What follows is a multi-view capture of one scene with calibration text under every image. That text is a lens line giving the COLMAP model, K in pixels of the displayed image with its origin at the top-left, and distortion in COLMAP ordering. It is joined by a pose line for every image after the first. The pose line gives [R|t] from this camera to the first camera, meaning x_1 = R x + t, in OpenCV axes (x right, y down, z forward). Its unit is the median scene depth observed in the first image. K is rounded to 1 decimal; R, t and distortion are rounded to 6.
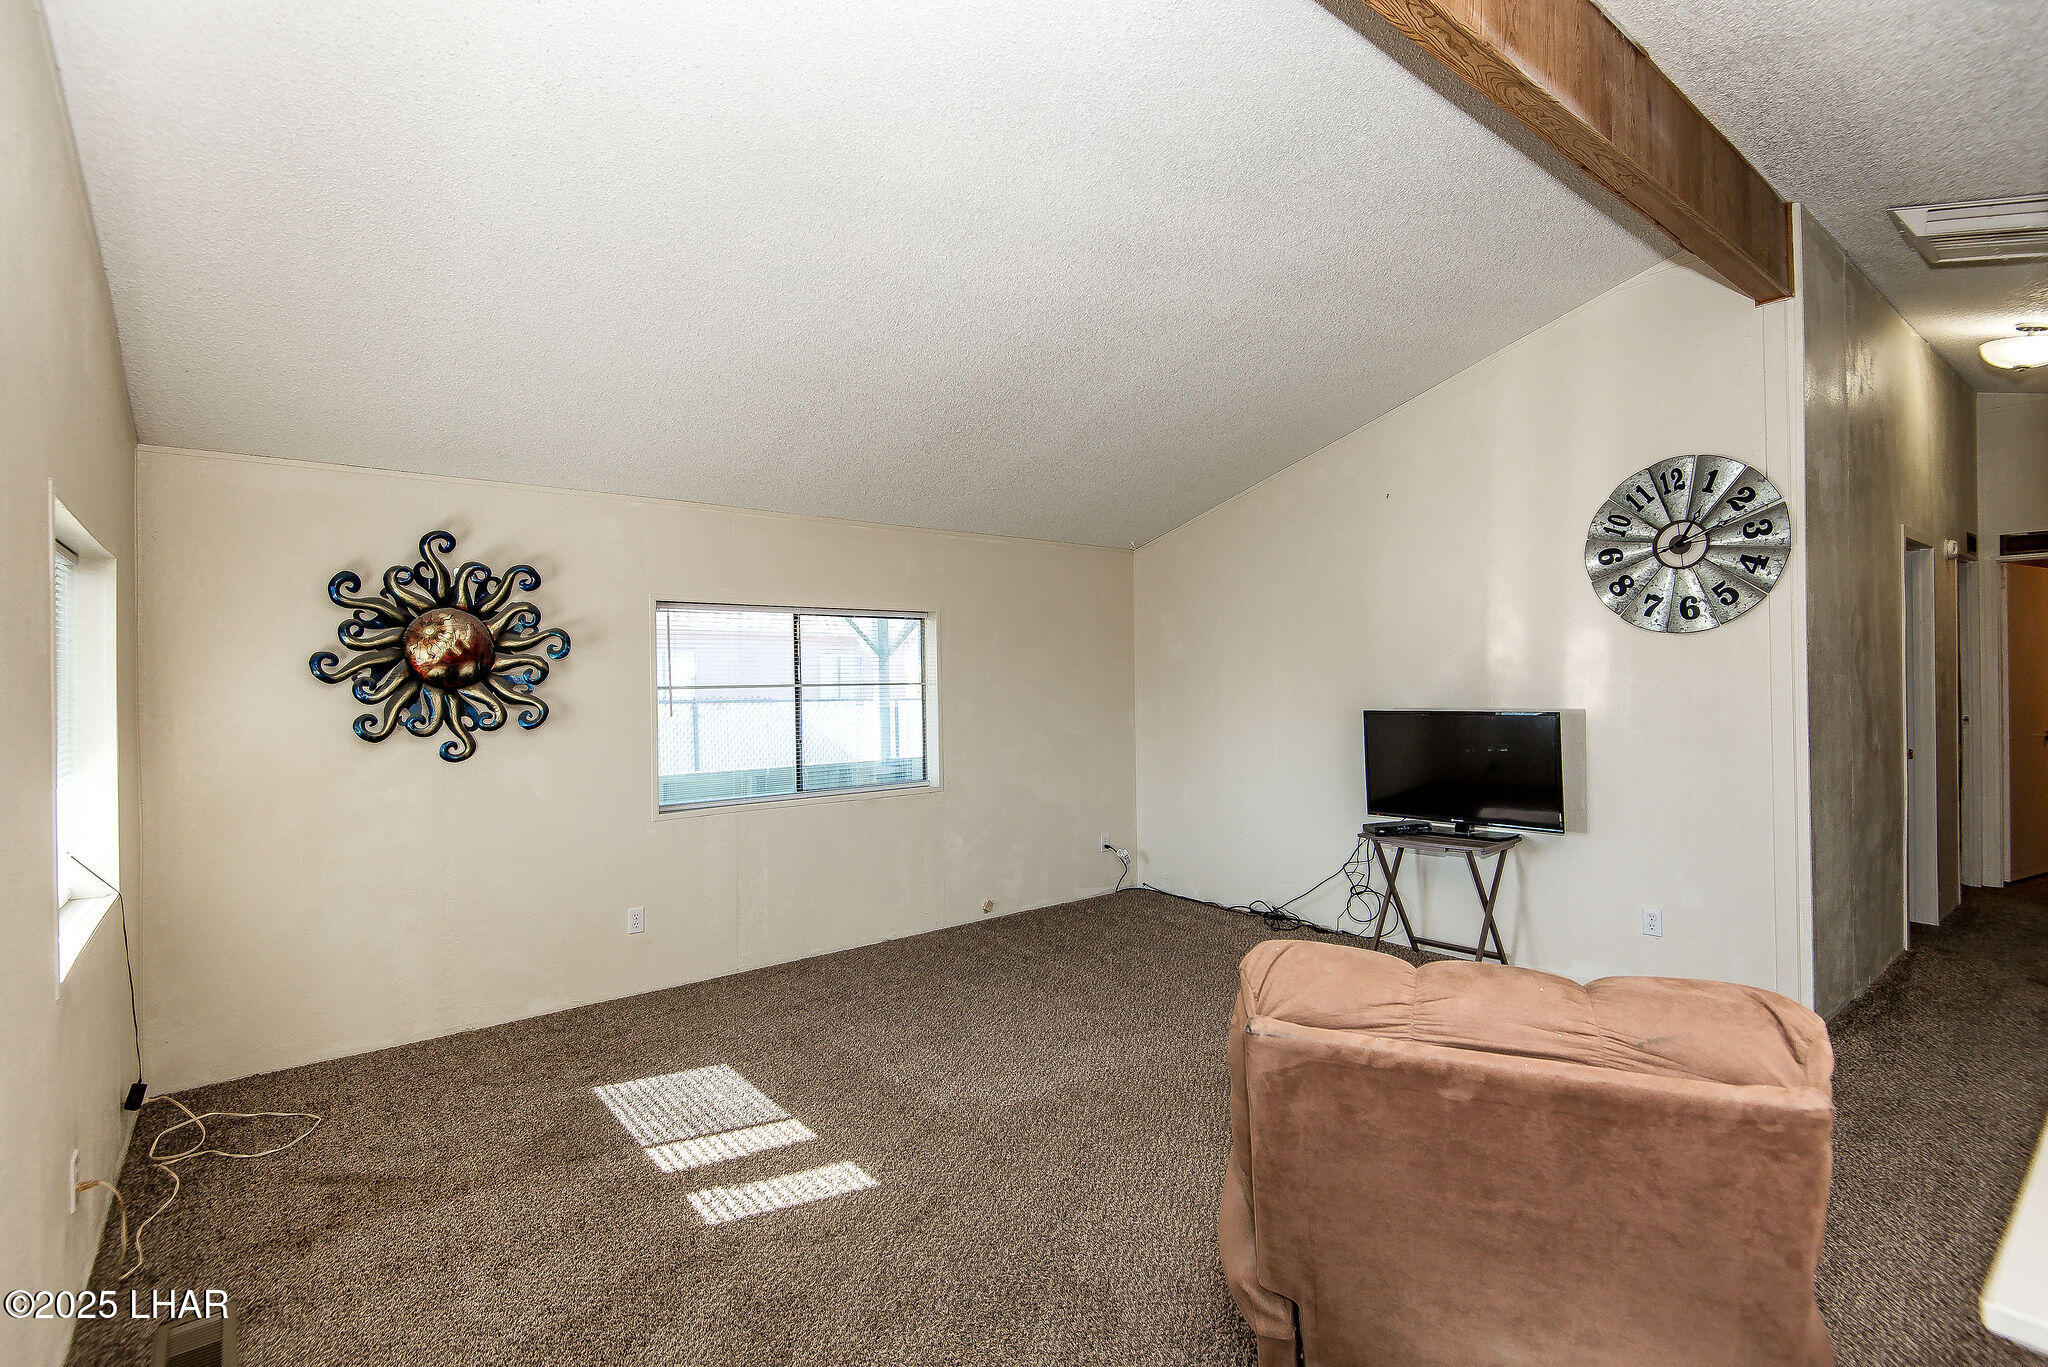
lens RADIAL K [[953.3, 0, 1024.0], [0, 953.3, 683.5], [0, 0, 1]] dist [0.036156, -0.021404]
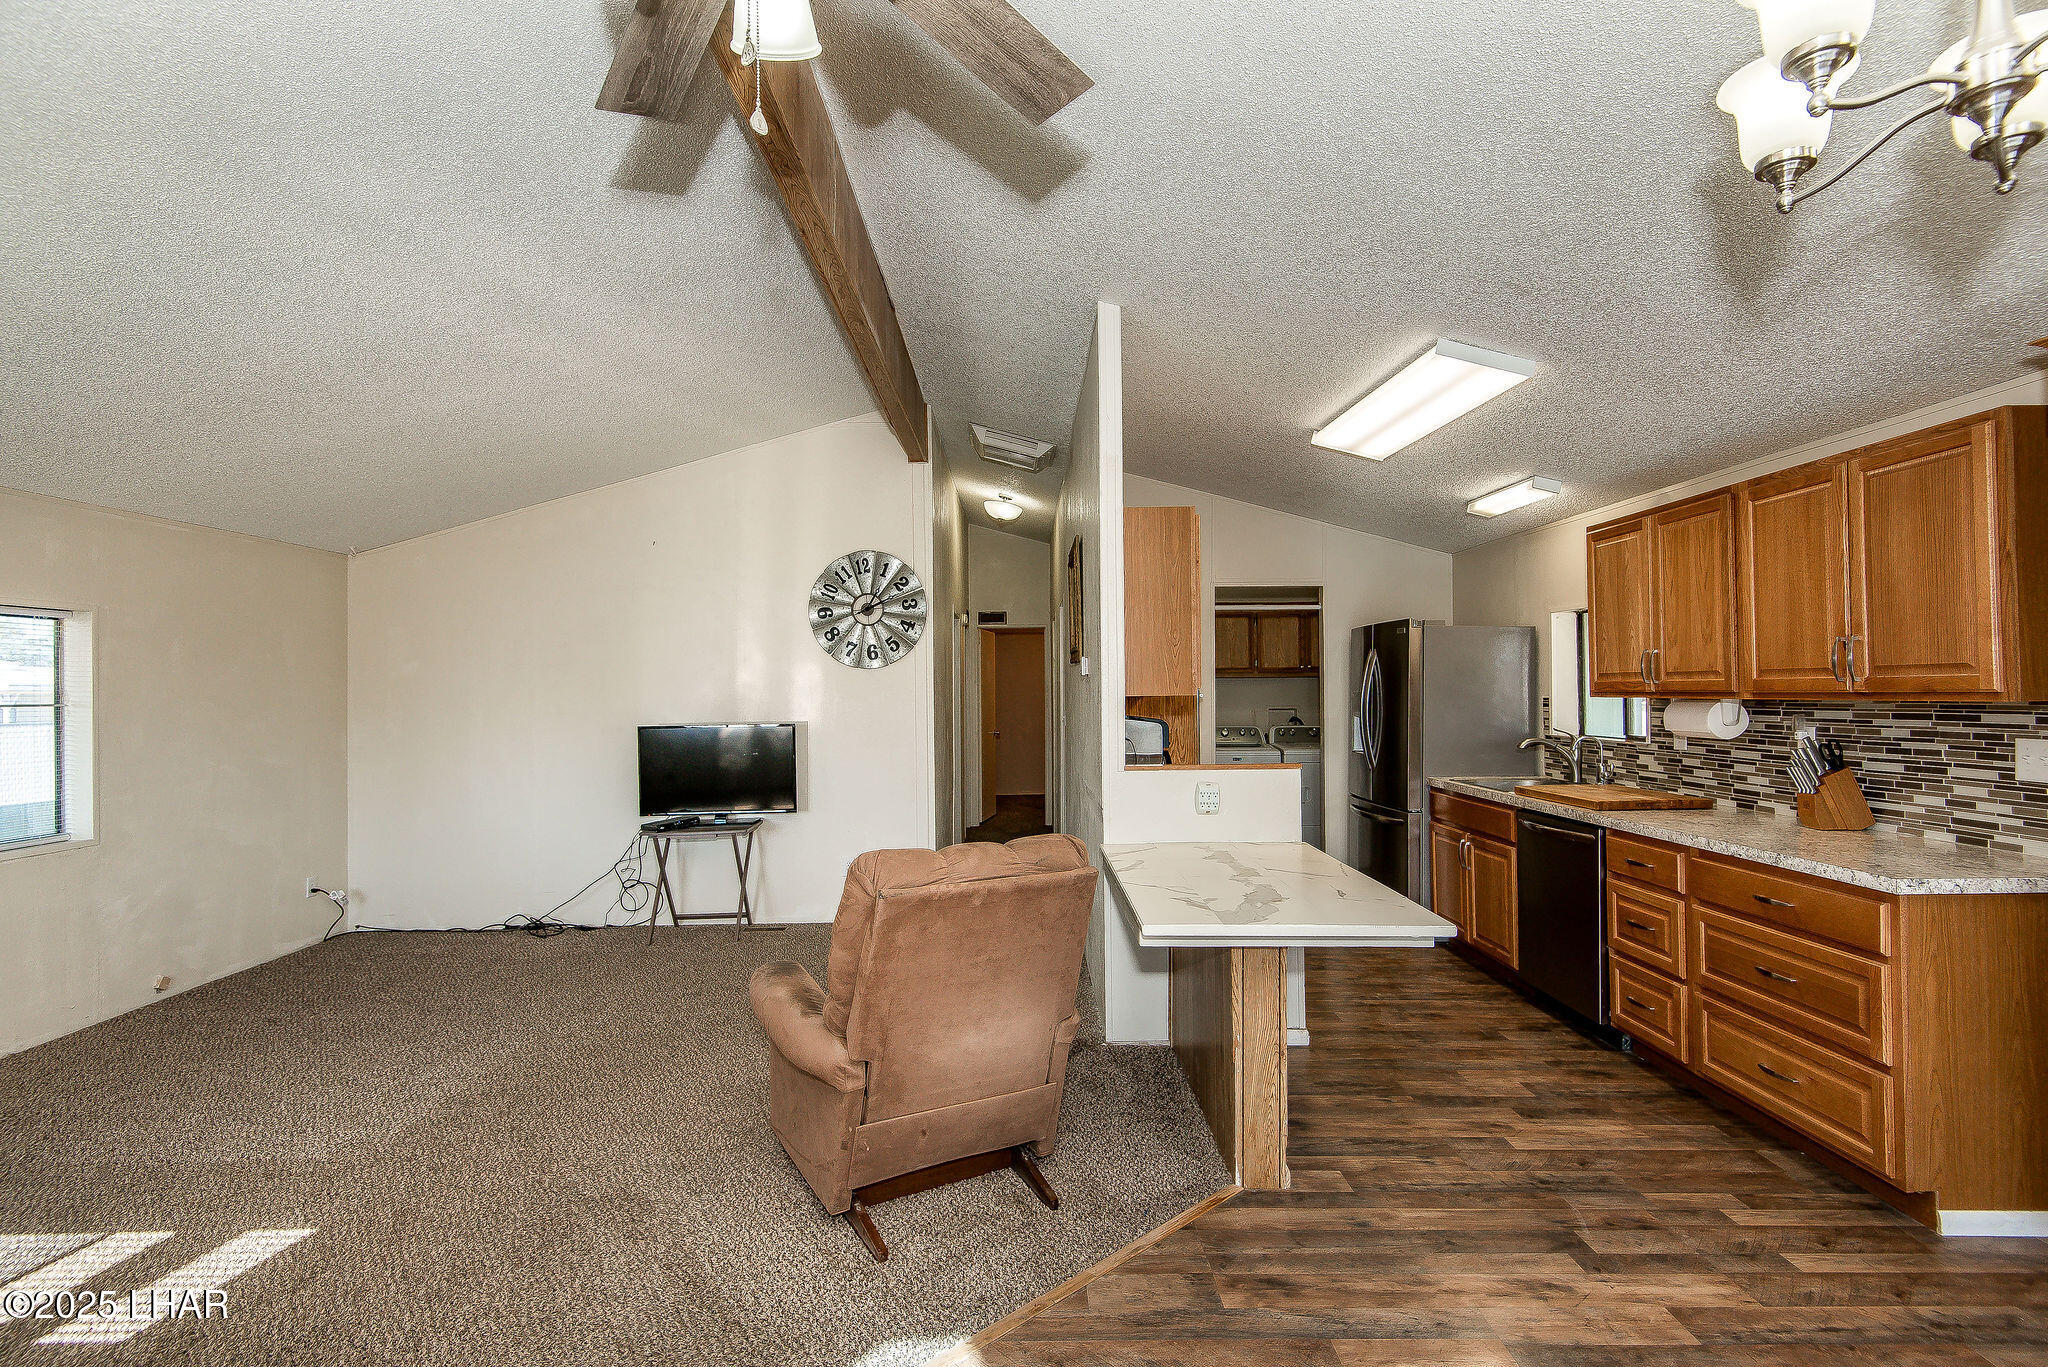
lens RADIAL K [[953.3, 0, 1024.0], [0, 953.3, 683.5], [0, 0, 1]] dist [0.036156, -0.021404]
pose [[0.624740, 0.012156, 0.780738, -0.309434], [0.003136, 0.999832, -0.018077, -0.002152], [-0.780826, 0.013742, 0.624597, -0.104052]]
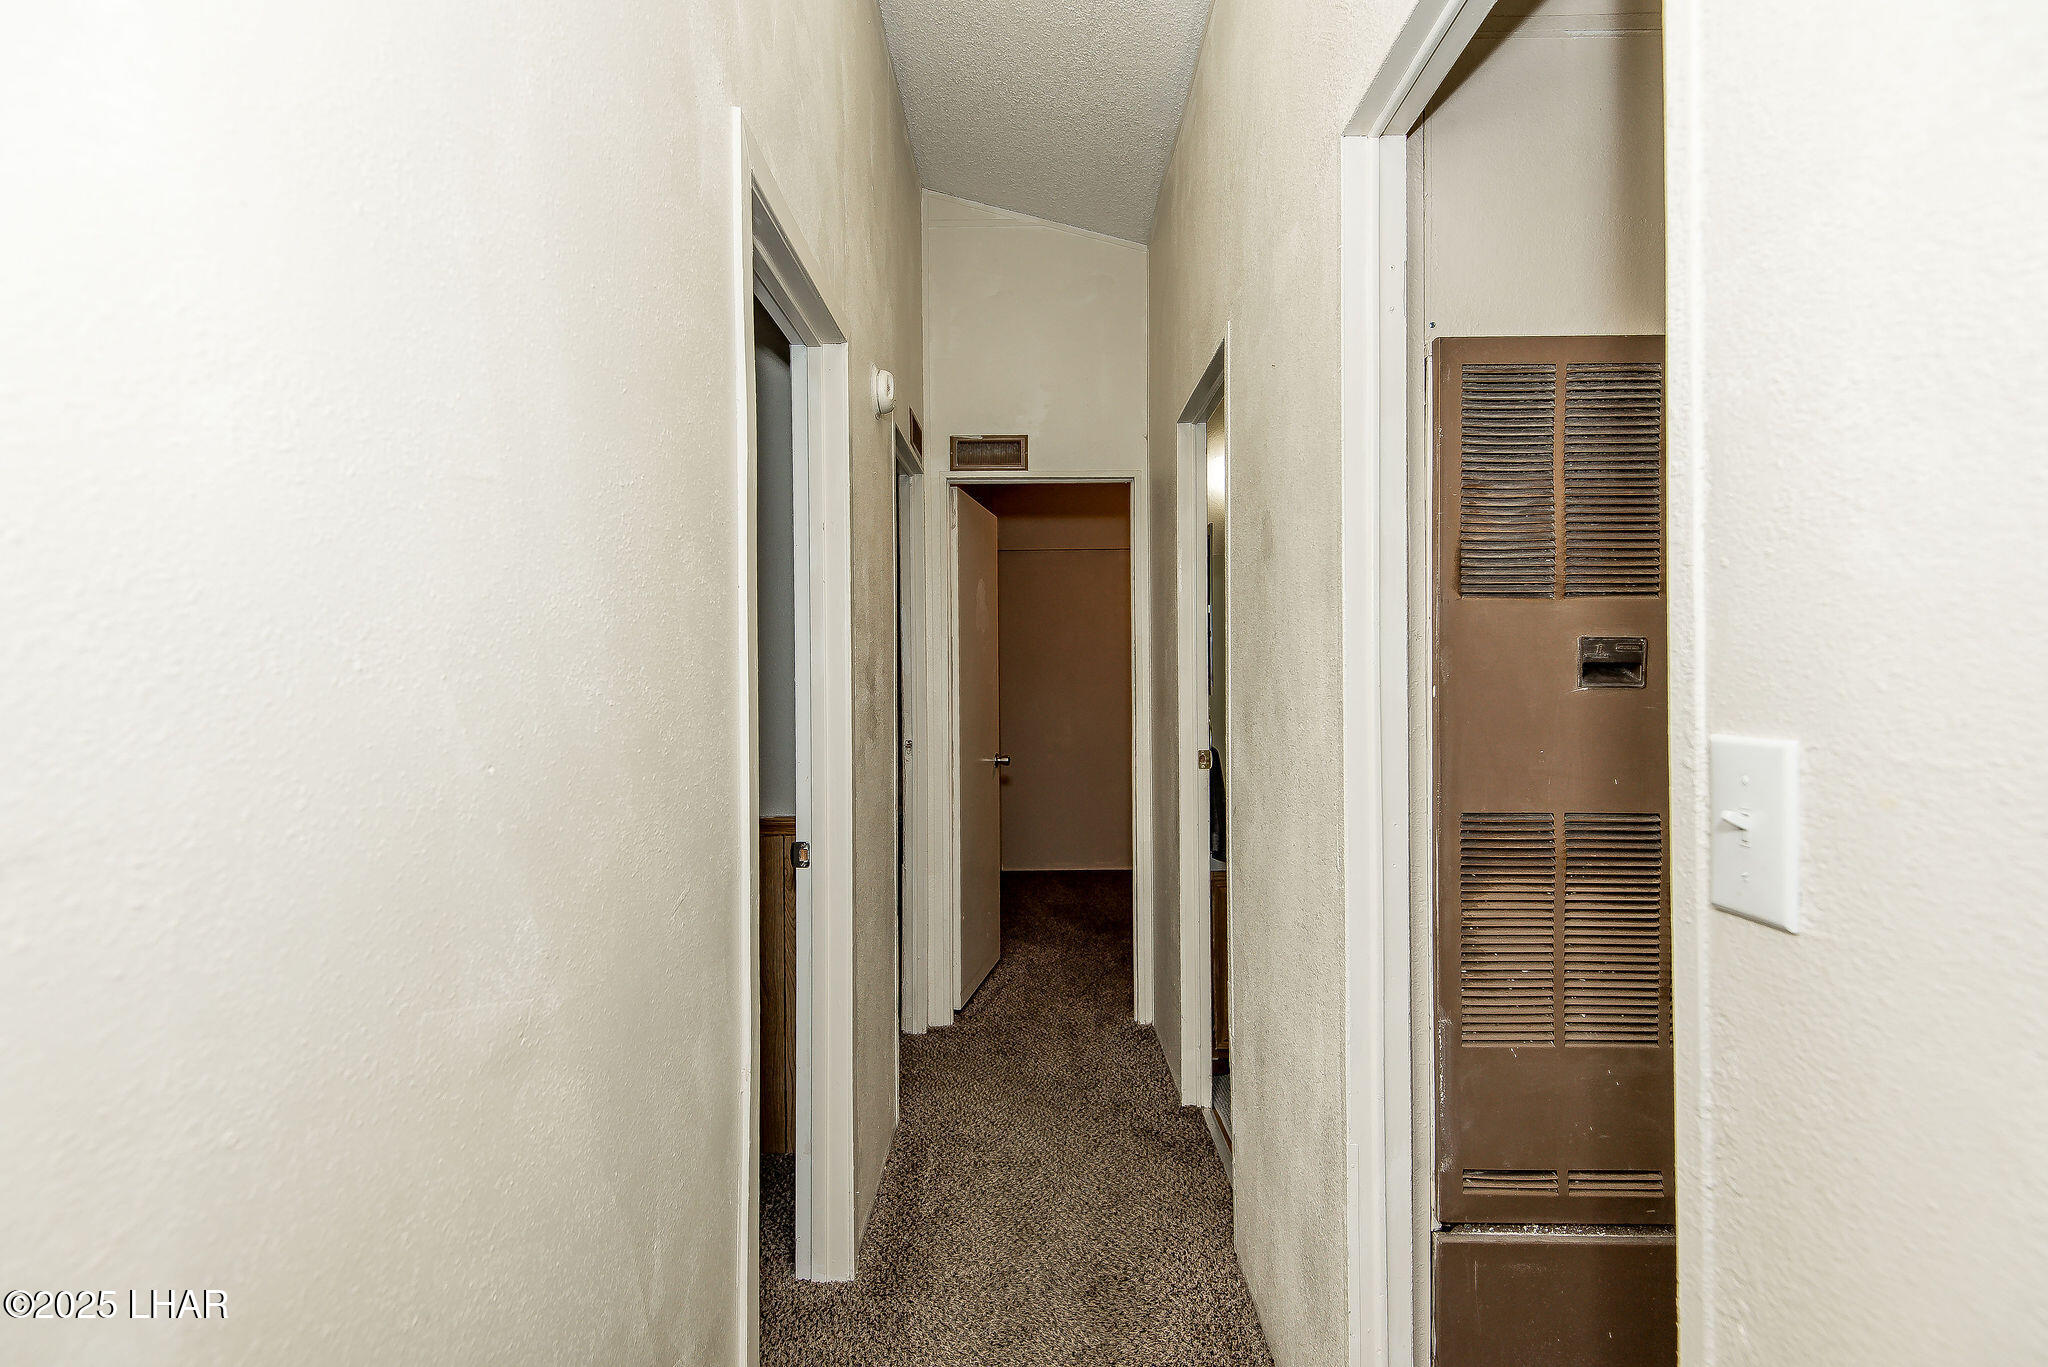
lens RADIAL K [[953.3, 0, 1024.0], [0, 953.3, 683.5], [0, 0, 1]] dist [0.036156, -0.021404]
pose [[0.631872, 0.004177, 0.775061, 0.886294], [-0.001235, 0.999990, -0.004382, 0.003921], [-0.775071, 0.001811, 0.631871, 0.903361]]
